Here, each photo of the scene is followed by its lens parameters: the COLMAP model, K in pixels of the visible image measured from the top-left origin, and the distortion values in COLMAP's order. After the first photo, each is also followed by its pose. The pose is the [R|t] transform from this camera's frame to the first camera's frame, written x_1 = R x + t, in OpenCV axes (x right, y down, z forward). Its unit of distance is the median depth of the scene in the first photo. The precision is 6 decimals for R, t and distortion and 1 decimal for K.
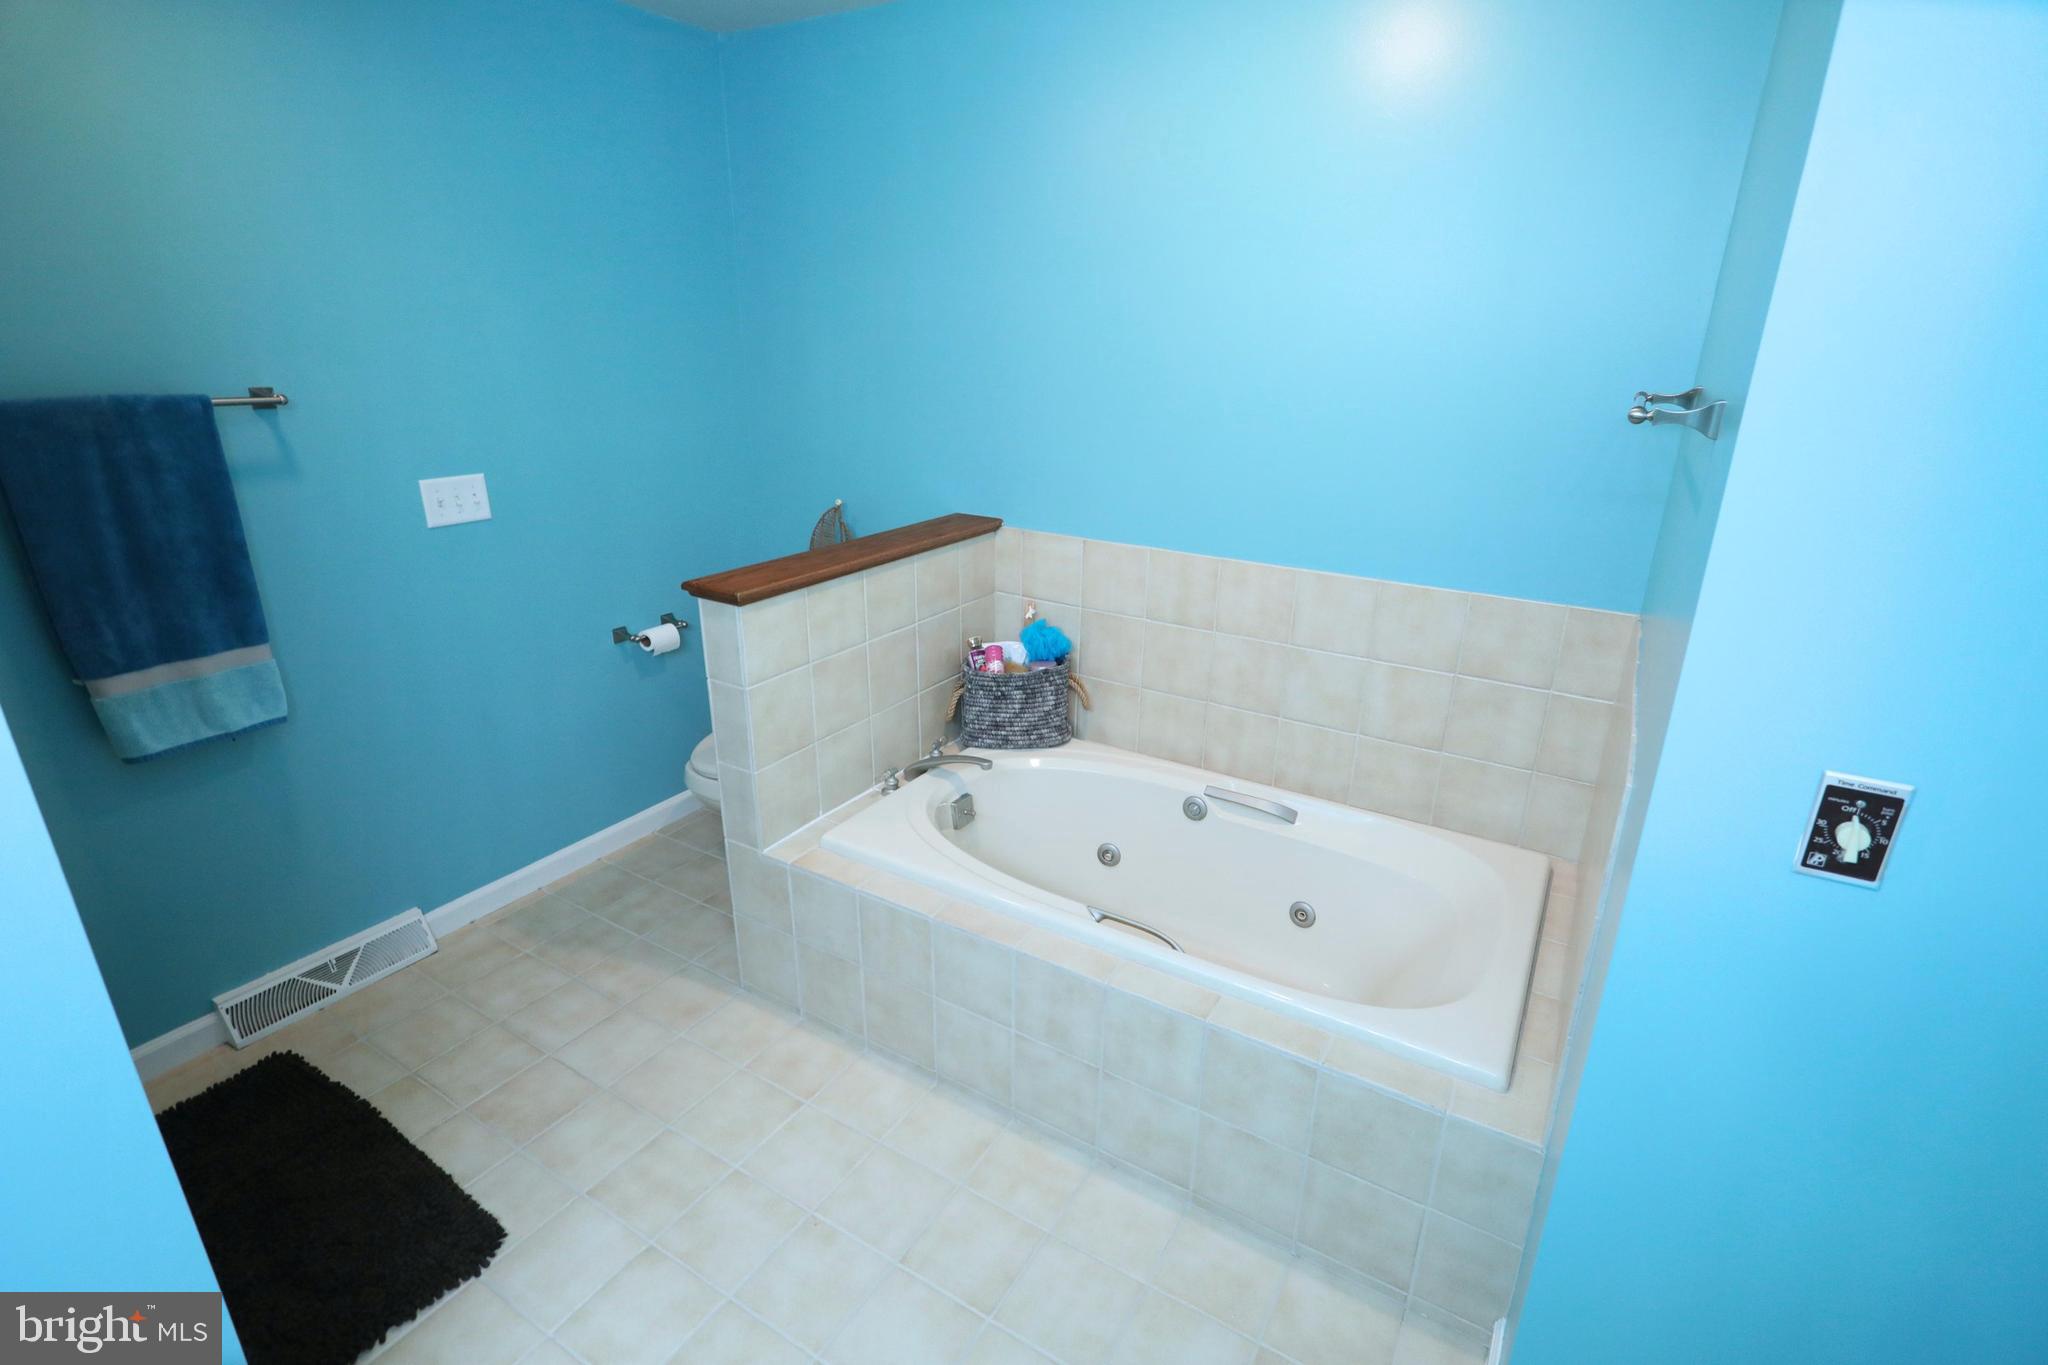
lens RADIAL K [[966.7, 0, 1036.4], [0, 966.7, 673.9], [0, 0, 1]] dist [-0.001061, 0.001586]
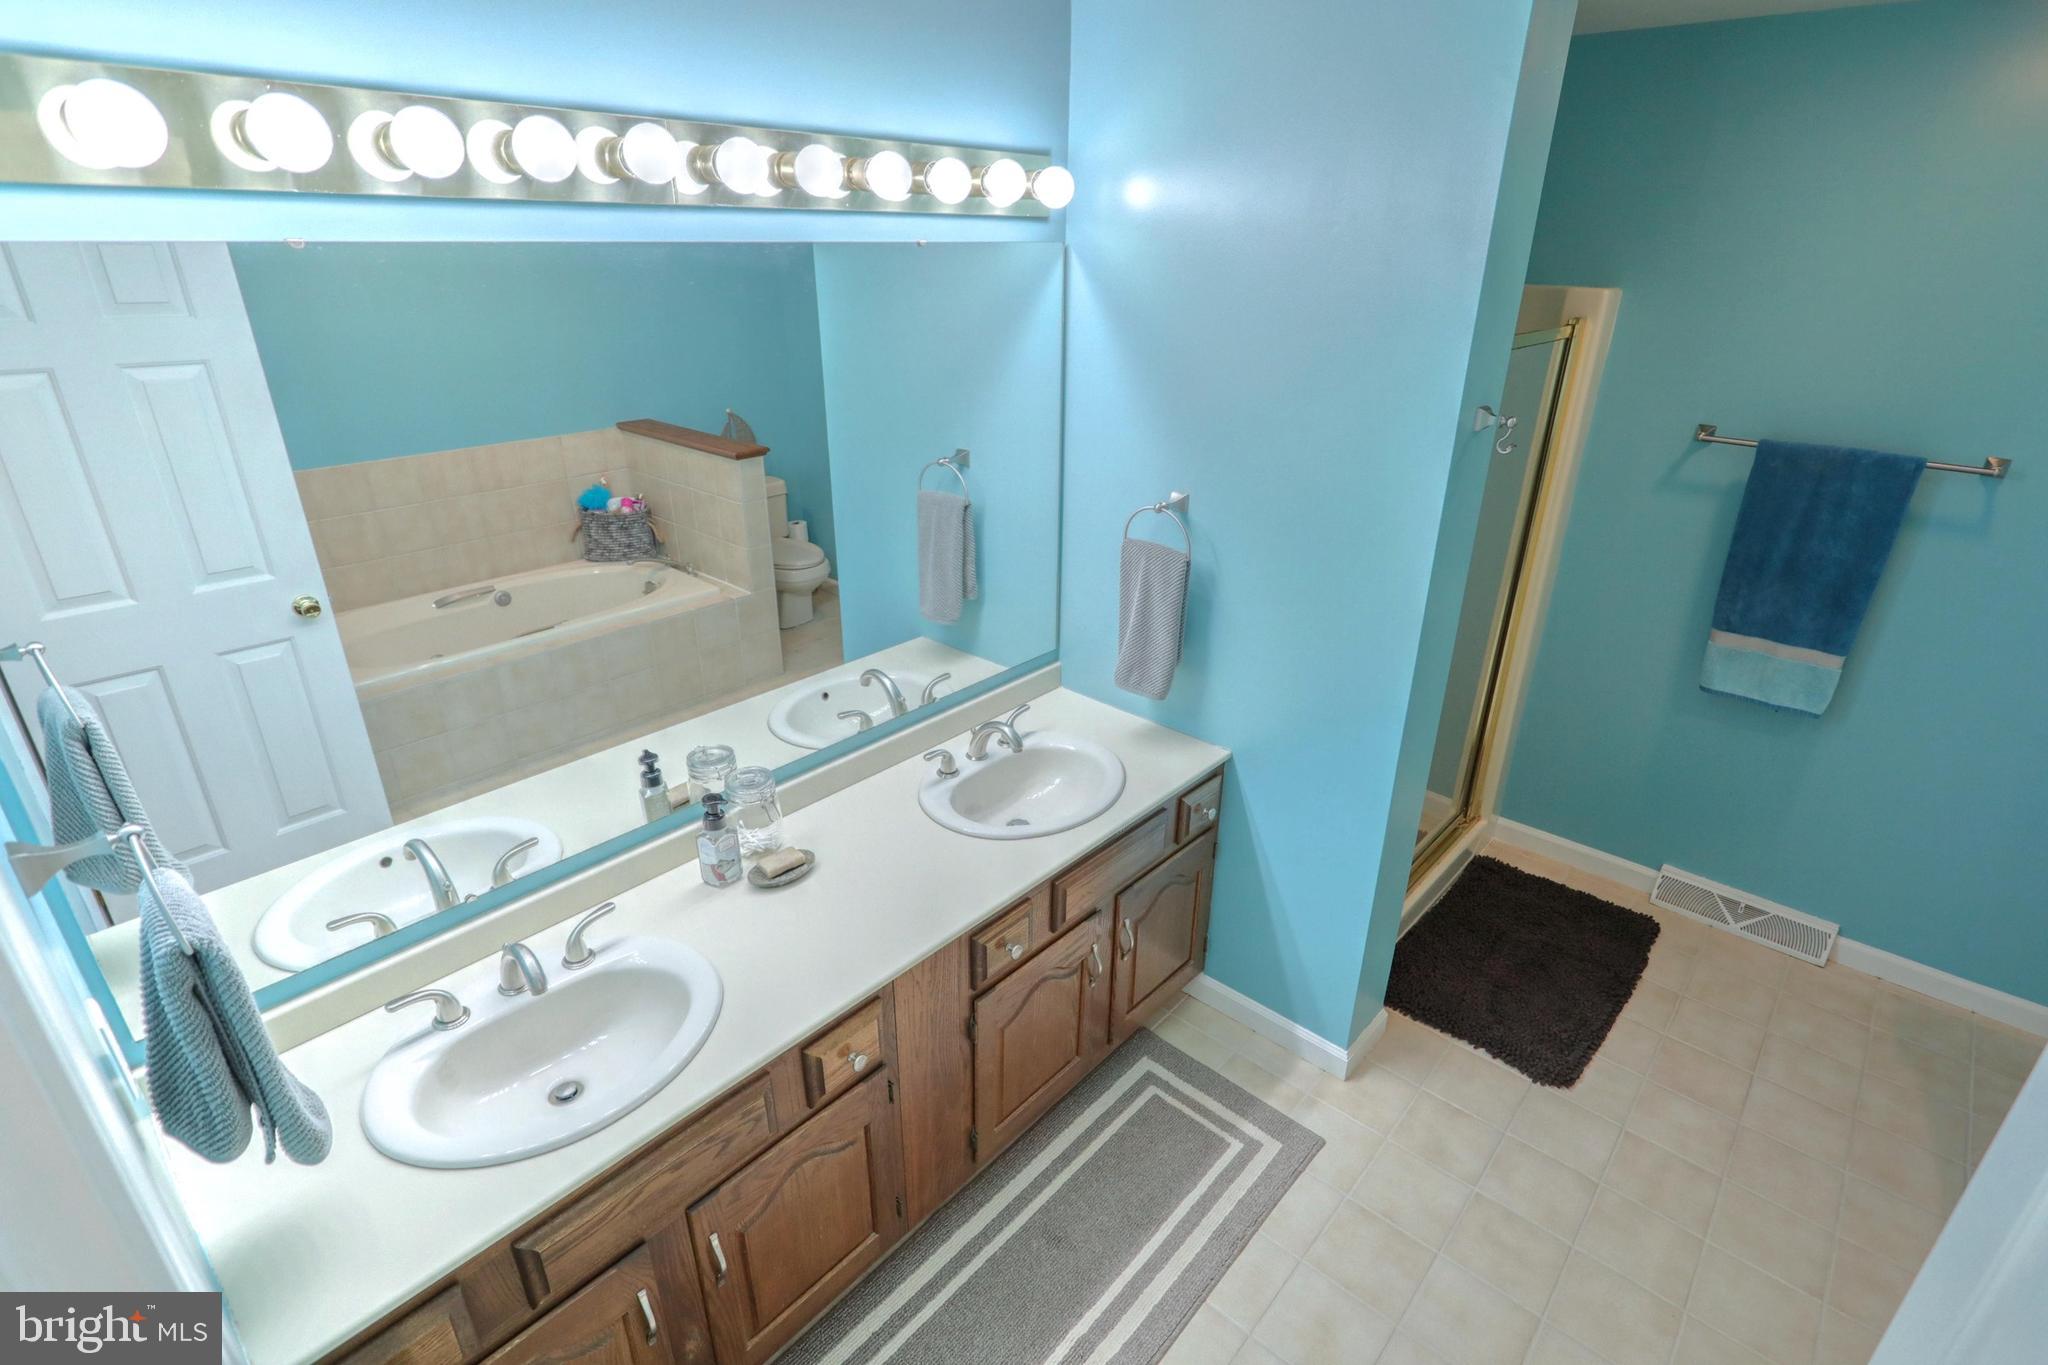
lens RADIAL K [[966.7, 0, 1036.4], [0, 966.7, 673.9], [0, 0, 1]] dist [-0.001061, 0.001586]
pose [[-0.180356, 0.384343, -0.905402, 0.482181], [-0.340897, 0.839019, 0.424070, -0.181434], [0.922638, 0.385133, -0.020301, 0.105703]]
